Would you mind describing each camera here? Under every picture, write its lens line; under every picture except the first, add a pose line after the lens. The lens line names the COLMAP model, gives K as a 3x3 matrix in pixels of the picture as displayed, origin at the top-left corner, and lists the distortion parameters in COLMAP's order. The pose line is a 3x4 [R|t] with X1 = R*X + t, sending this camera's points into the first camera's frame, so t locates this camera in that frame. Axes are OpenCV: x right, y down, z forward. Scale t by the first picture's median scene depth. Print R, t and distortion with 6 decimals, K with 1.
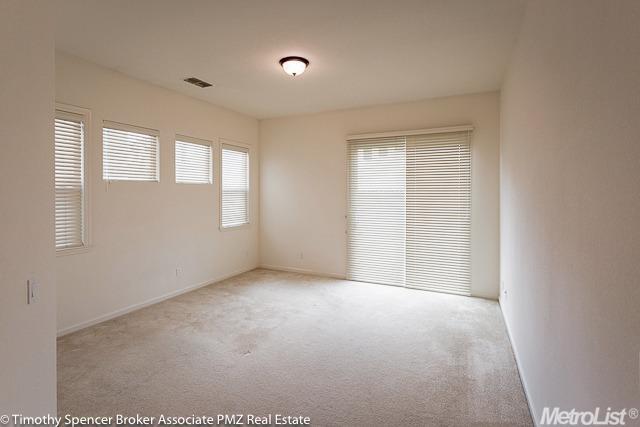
lens RADIAL K [[308.8, 0, 319.6], [0, 308.8, 189.8], [0, 0, 1]] dist [-0.000260, -0.000133]
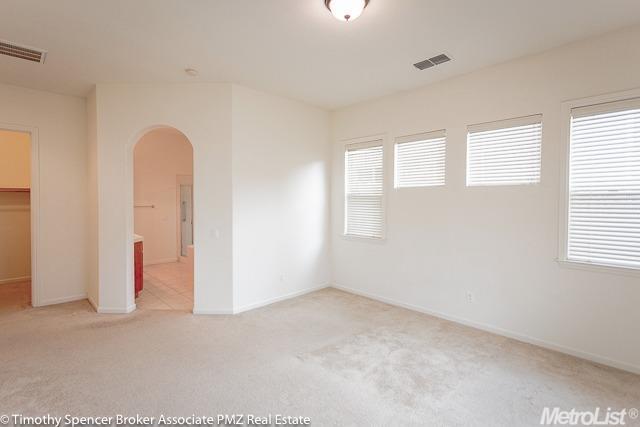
lens RADIAL K [[320.1, 0, 317.4], [0, 320.1, 209.3], [0, 0, 1]] dist [-0.000475, 0.000042]
pose [[-0.360618, 0.029908, -0.932234, 0.477446], [0.010160, 0.999552, 0.028138, 0.010916], [0.932658, 0.000675, -0.360760, 0.969873]]
